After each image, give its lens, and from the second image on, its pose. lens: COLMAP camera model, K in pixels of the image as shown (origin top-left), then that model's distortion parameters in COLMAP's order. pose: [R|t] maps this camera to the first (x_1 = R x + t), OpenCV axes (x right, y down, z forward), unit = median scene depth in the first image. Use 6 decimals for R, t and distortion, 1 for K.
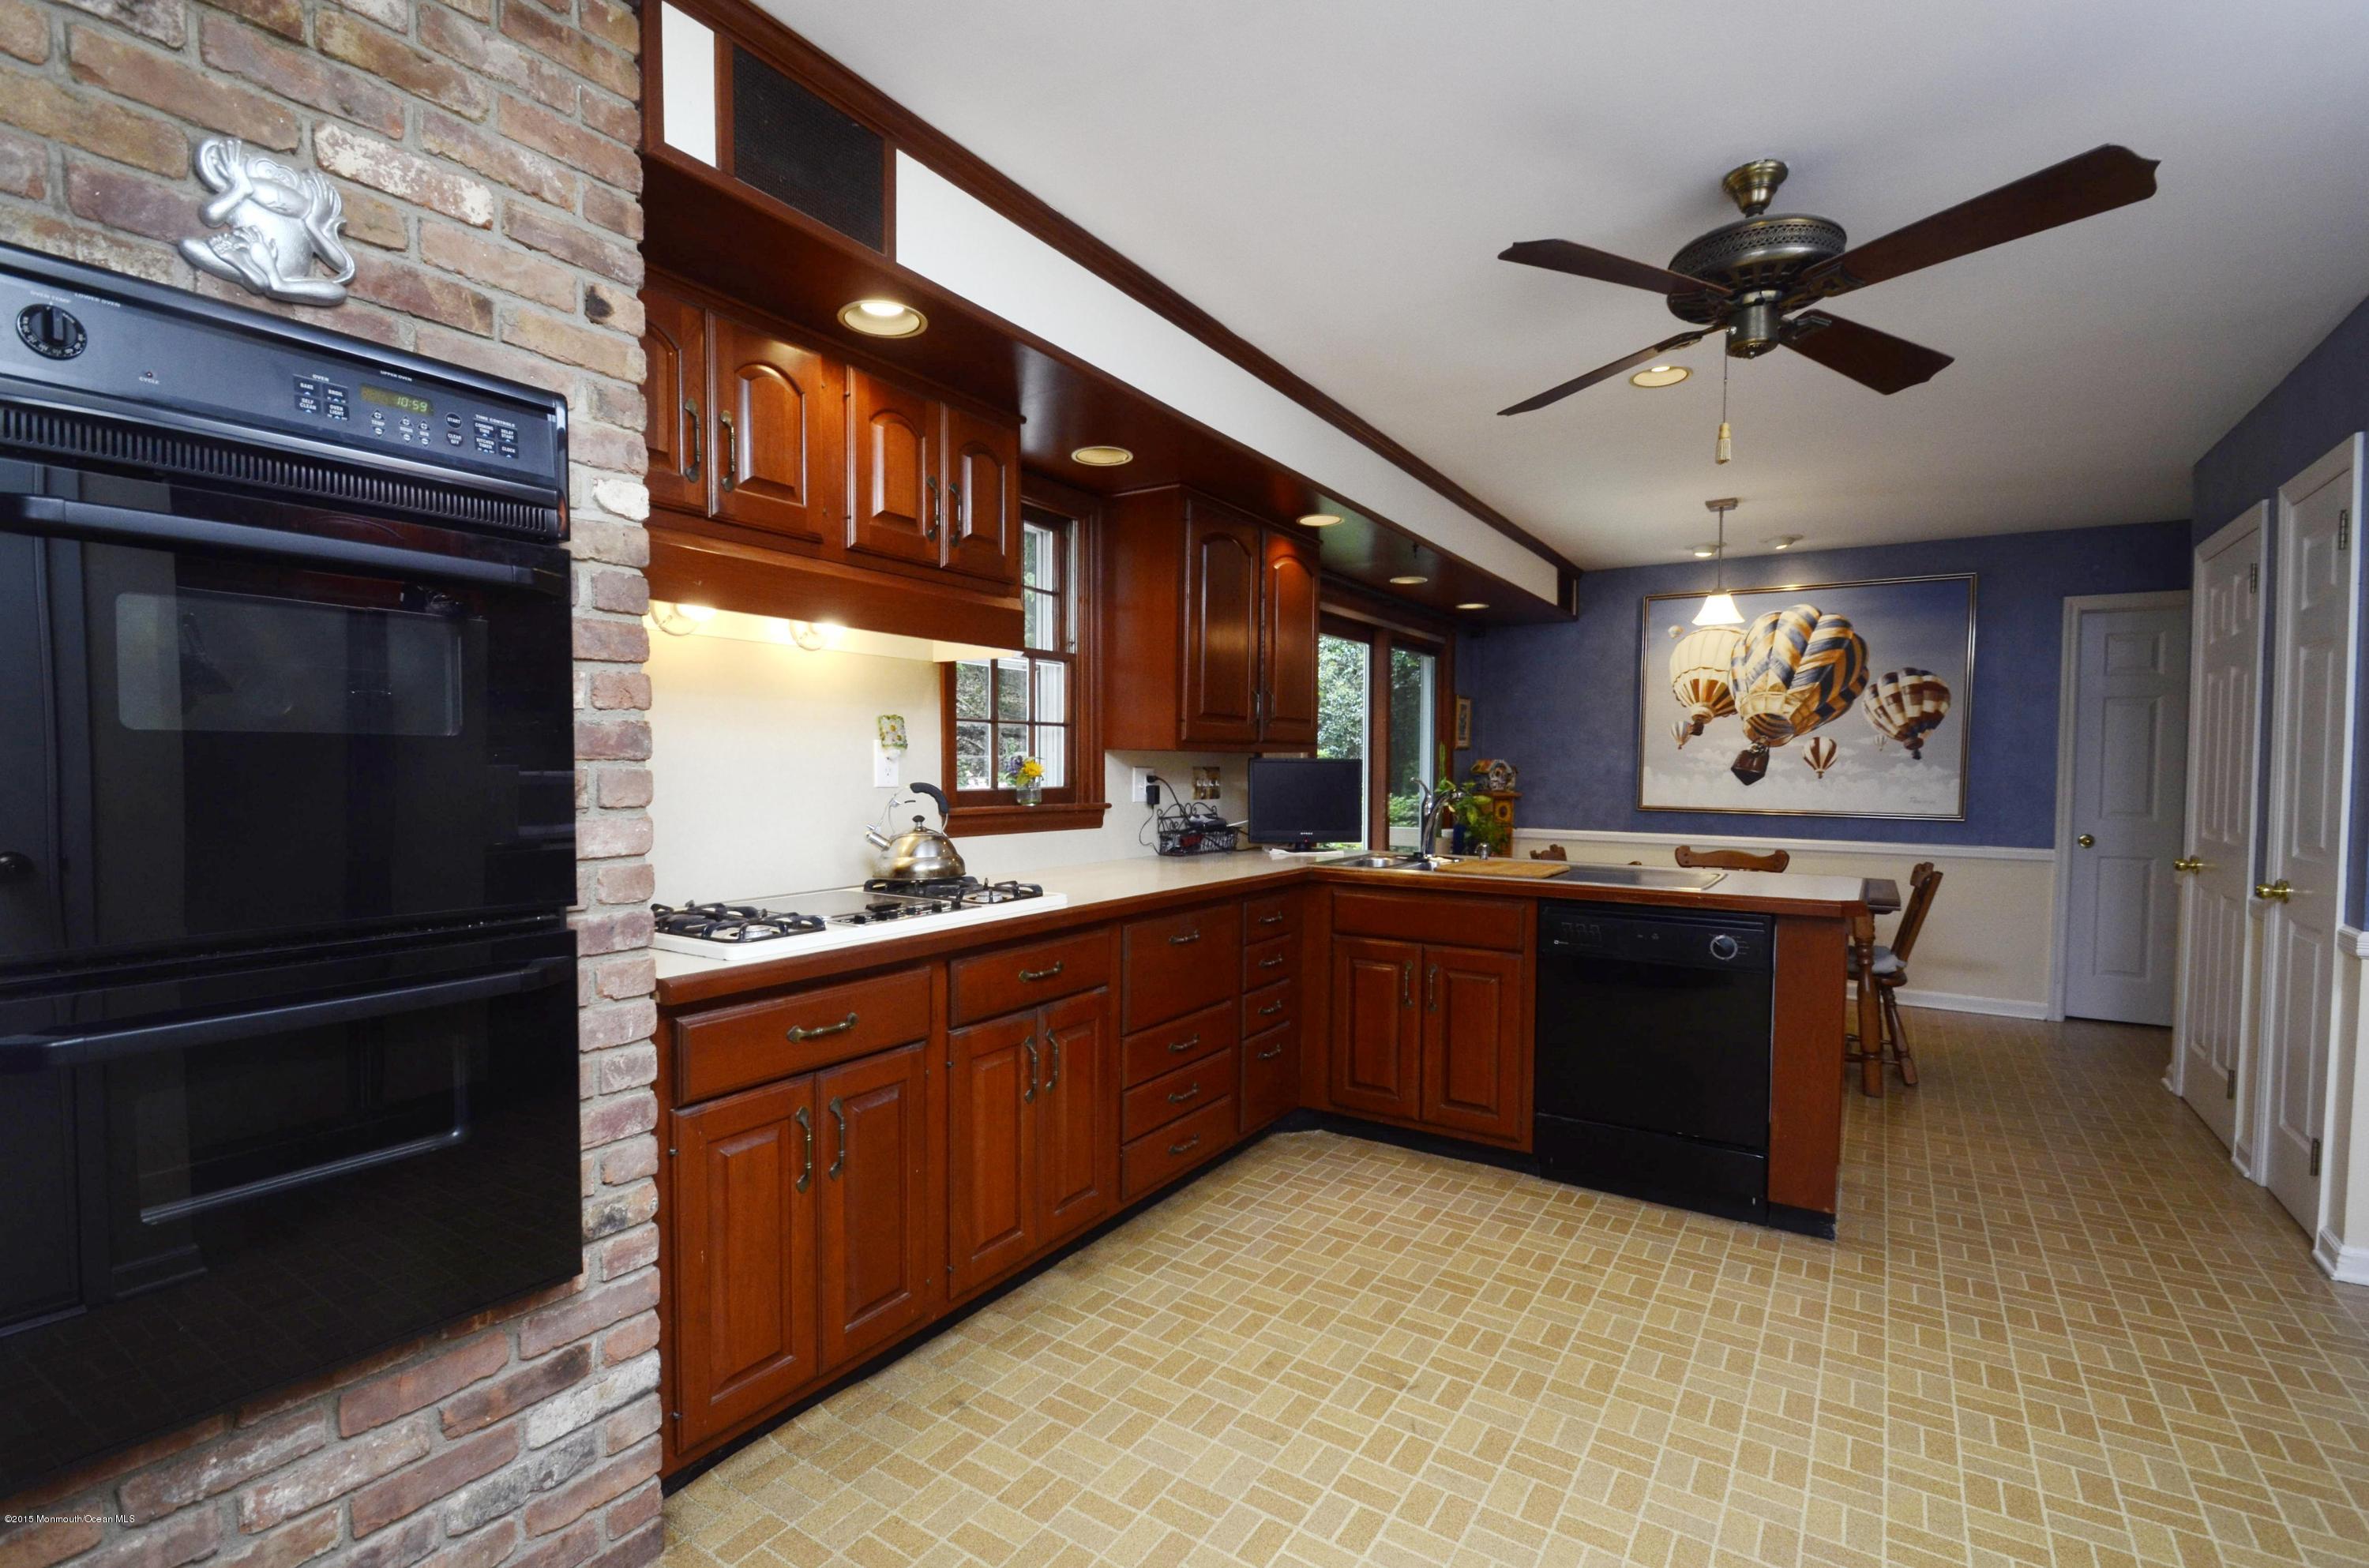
lens RADIAL K [[1043.4, 0, 1206.6], [0, 1043.4, 817.4], [0, 0, 1]] dist [-0.002667, -0.010304]
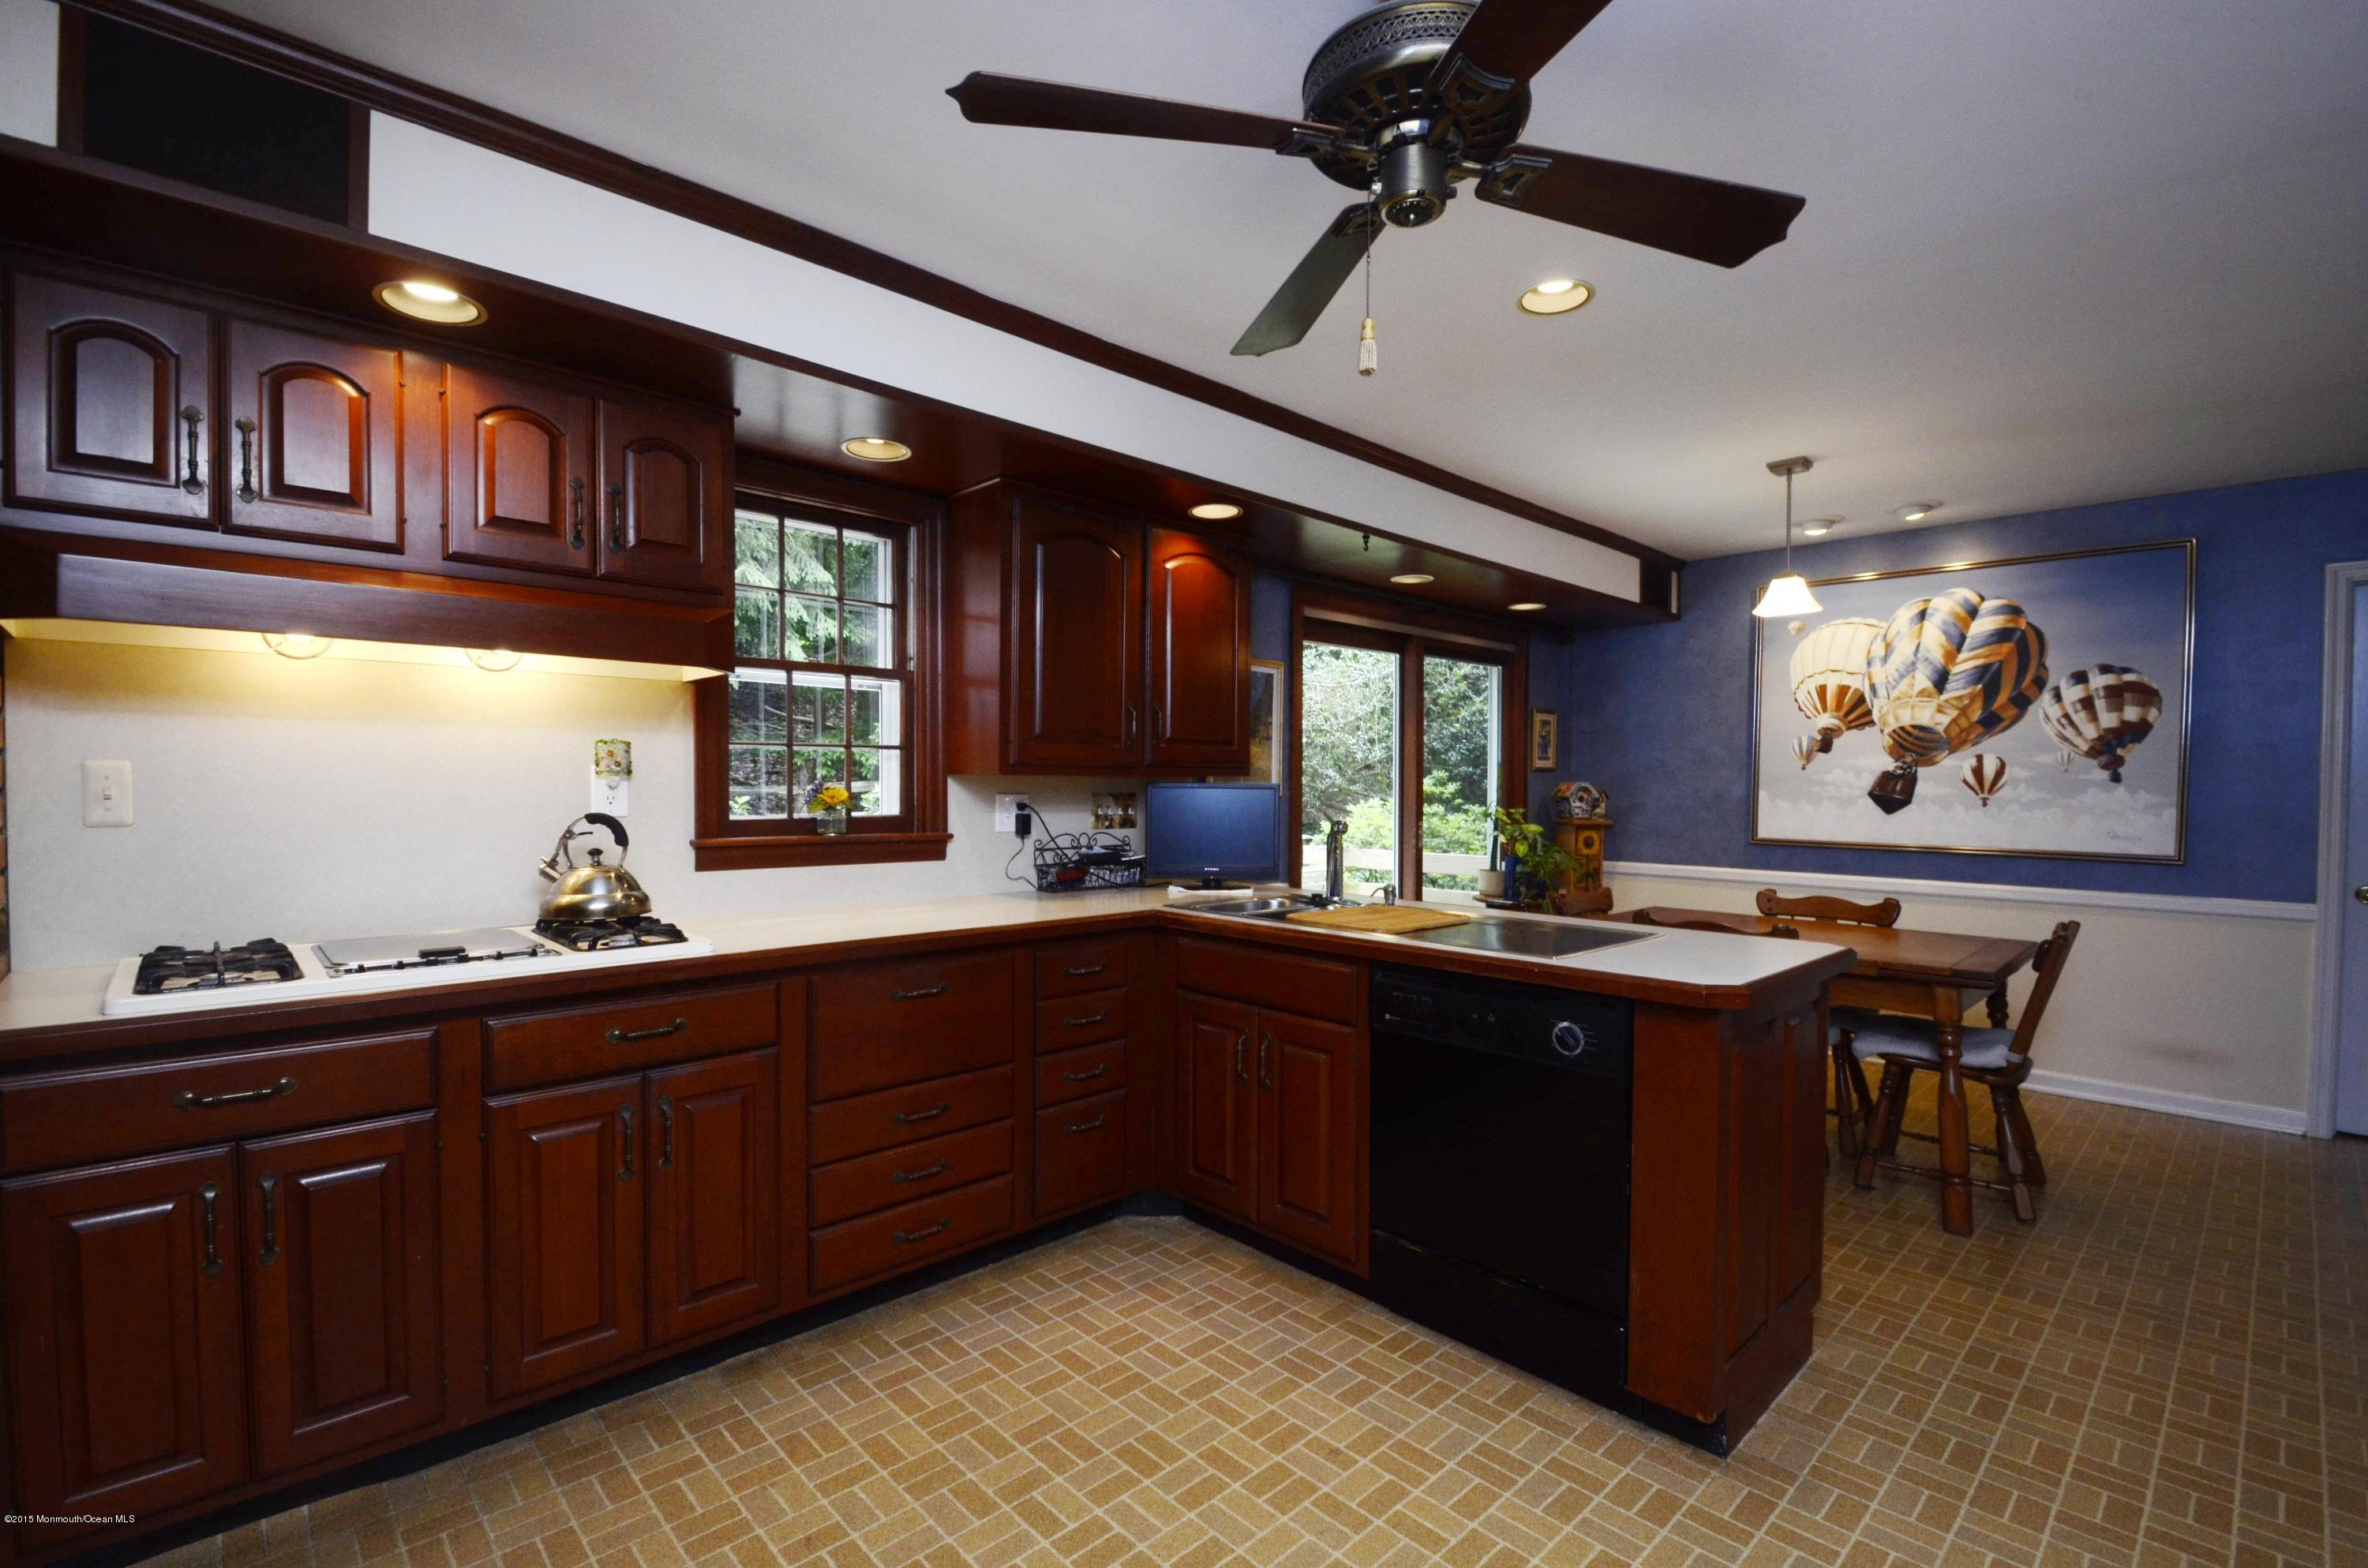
lens RADIAL K [[1042.9, 0, 1191.5], [0, 1042.9, 818.2], [0, 0, 1]] dist [-0.002667, -0.010304]
pose [[0.974006, 0.007027, -0.226413, 0.198221], [-0.011325, 0.999779, -0.017690, -0.008268], [0.226239, 0.019795, 0.973871, 0.103896]]
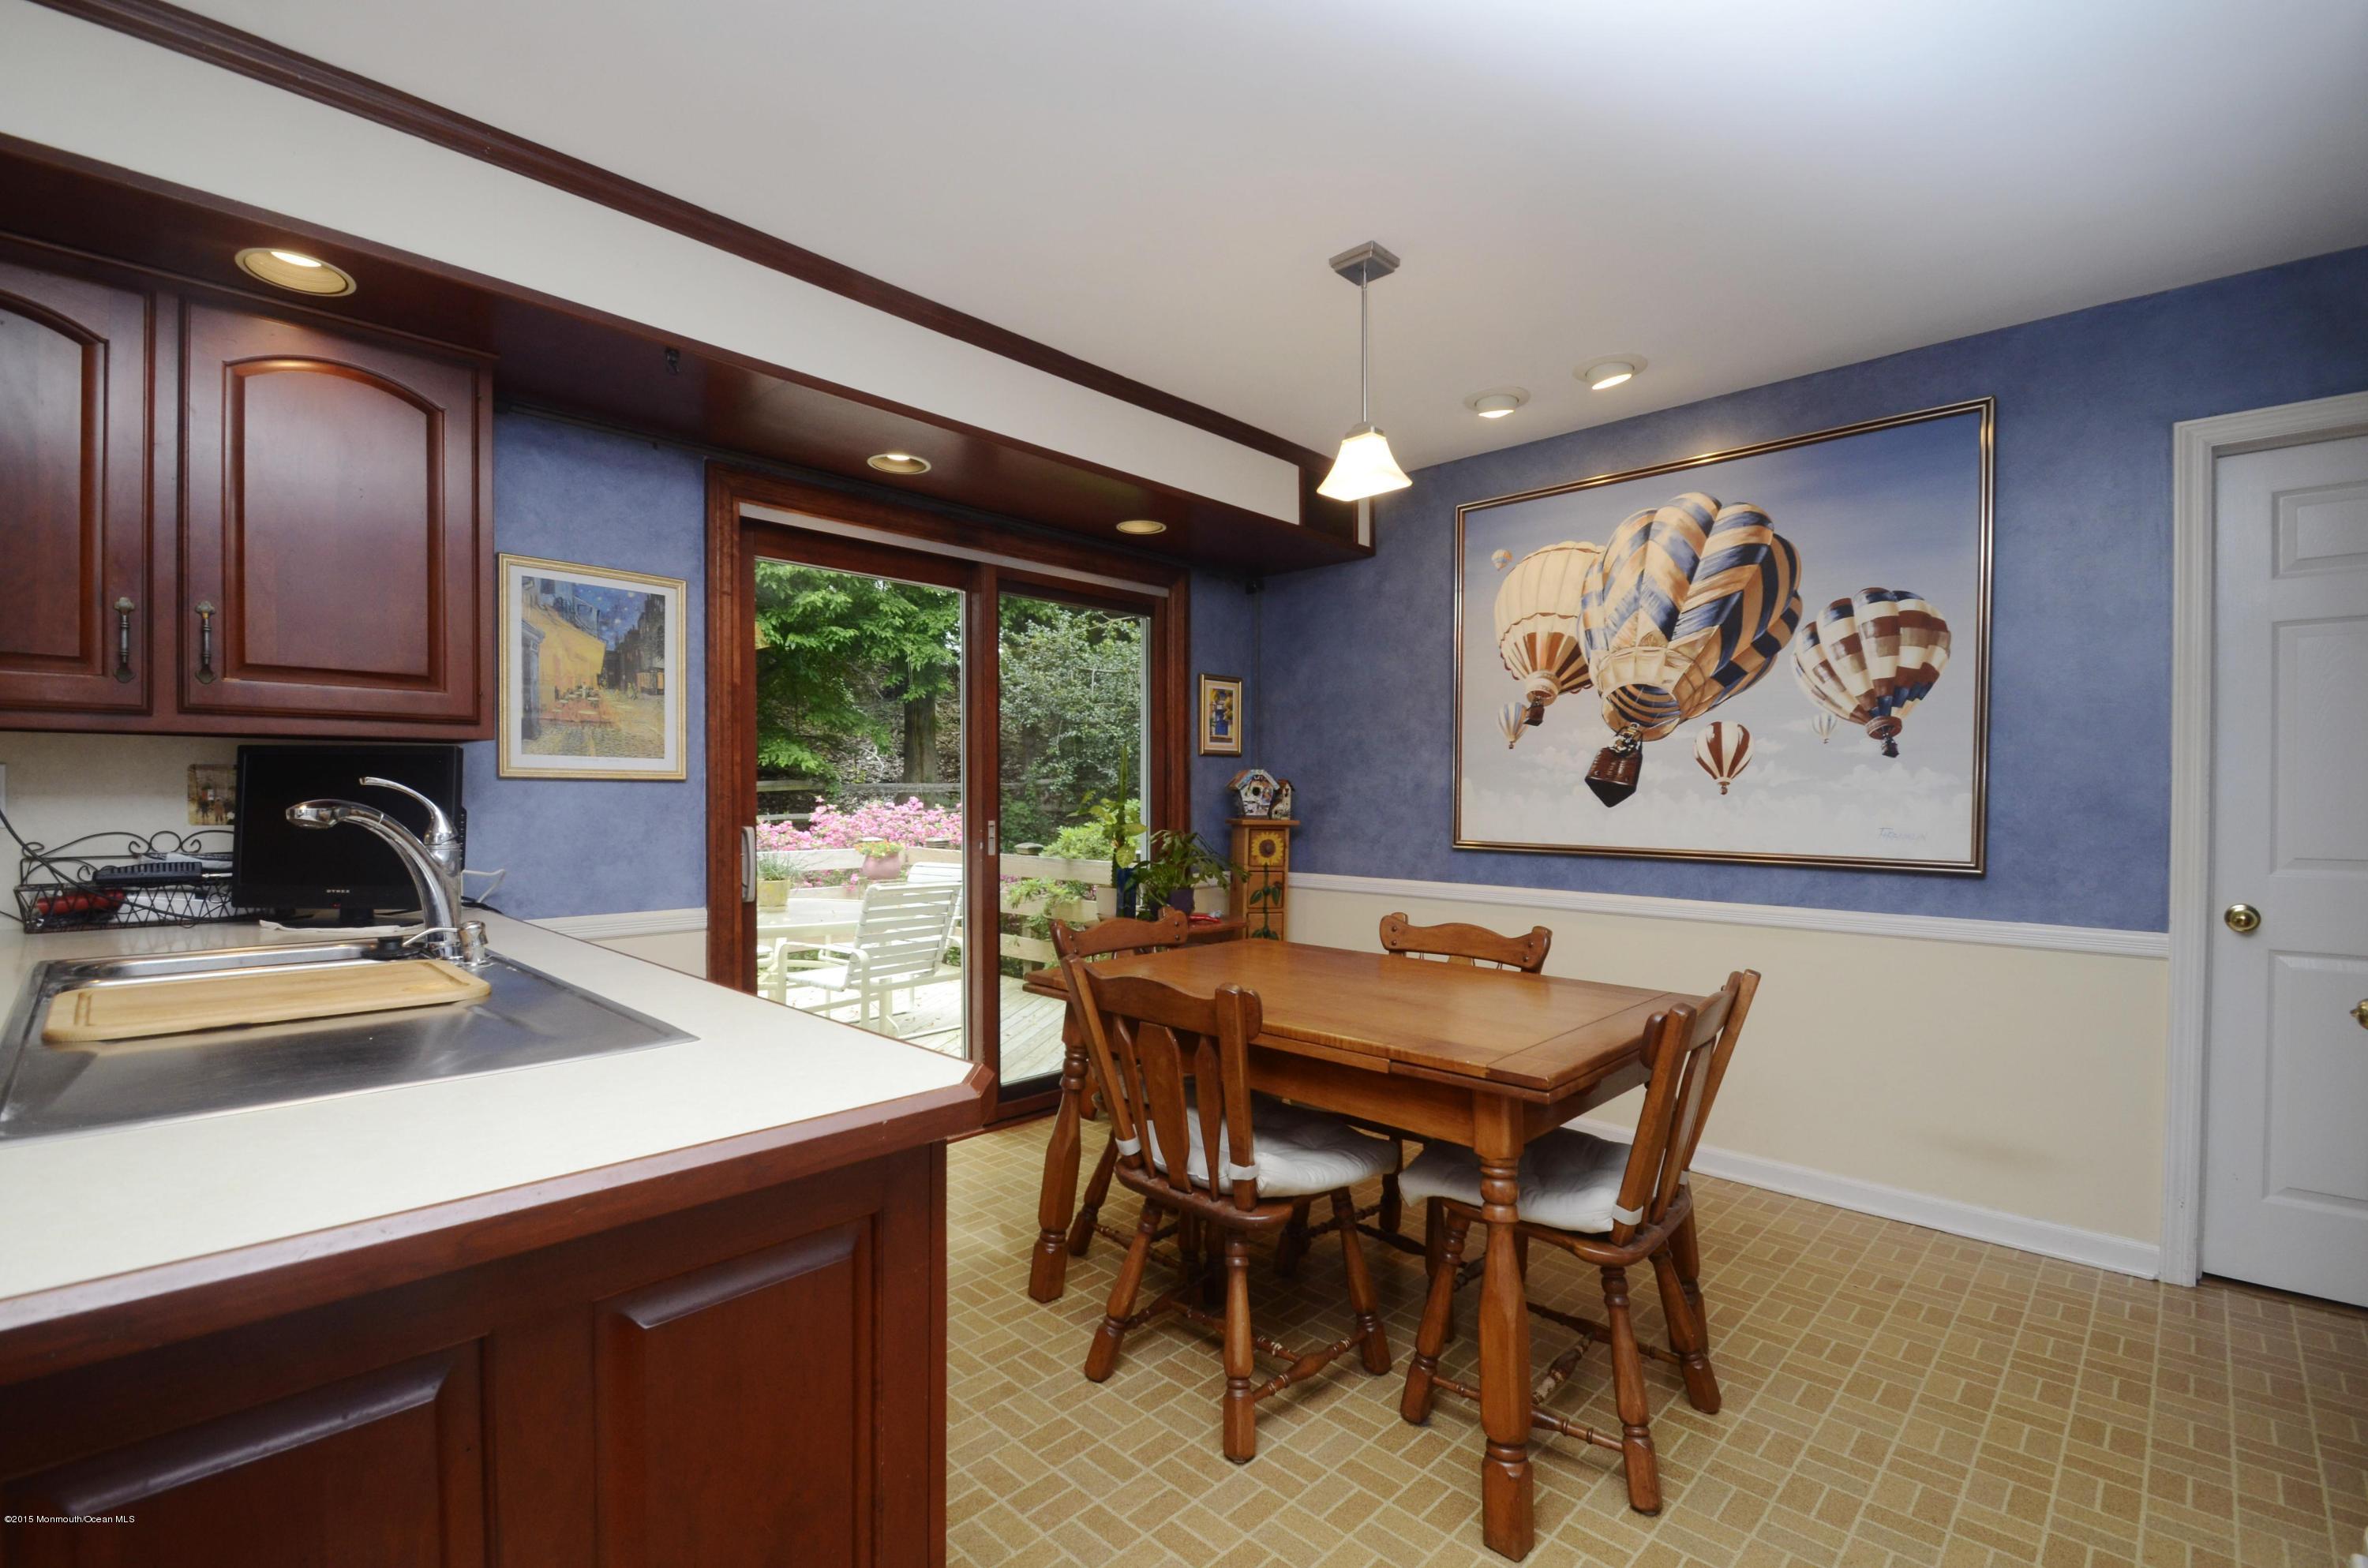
lens RADIAL K [[1042.9, 0, 1175.0], [0, 1042.9, 817.3], [0, 0, 1]] dist [-0.002667, -0.010304]
pose [[0.977172, 0.005946, -0.212366, 0.459145], [-0.013785, 0.999276, -0.035451, -0.000686], [0.212001, 0.037569, 0.976547, 0.421422]]
